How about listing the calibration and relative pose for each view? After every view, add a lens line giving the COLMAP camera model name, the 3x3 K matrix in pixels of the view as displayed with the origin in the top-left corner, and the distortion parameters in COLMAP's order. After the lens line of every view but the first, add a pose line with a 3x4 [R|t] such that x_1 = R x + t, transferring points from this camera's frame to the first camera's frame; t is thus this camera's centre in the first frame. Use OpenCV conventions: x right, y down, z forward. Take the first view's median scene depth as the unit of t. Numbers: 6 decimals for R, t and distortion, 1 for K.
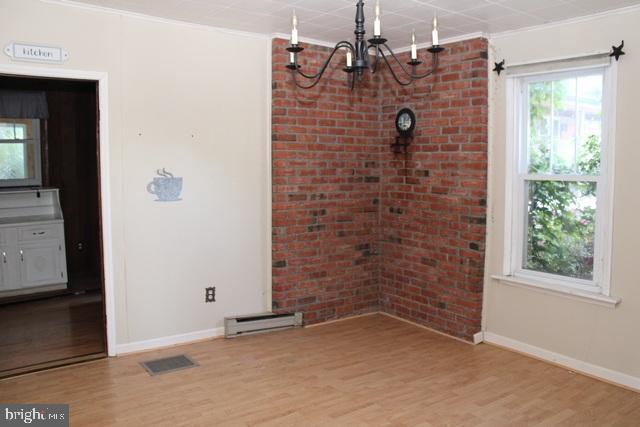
lens RADIAL K [[532.8, 0, 320.3], [0, 532.8, 212.0], [0, 0, 1]] dist [-0.092121, 0.000041]
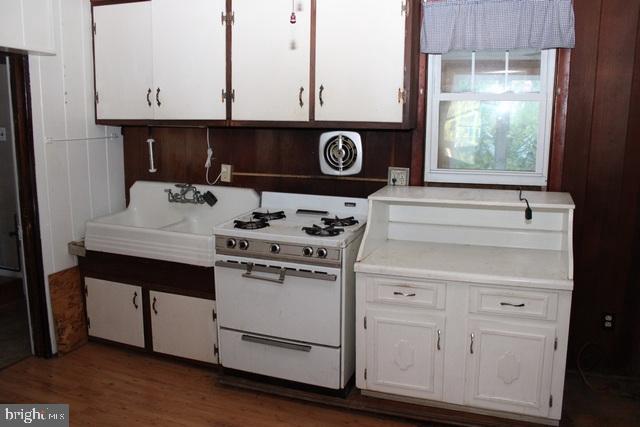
lens RADIAL K [[532.8, 0, 320.0], [0, 532.8, 212.1], [0, 0, 1]] dist [-0.092121, 0.000041]
pose [[0.568418, 0.137634, -0.811146, -0.255096], [-0.082971, 0.990471, 0.109918, -0.064583], [0.818546, 0.004822, 0.574421, 0.543473]]
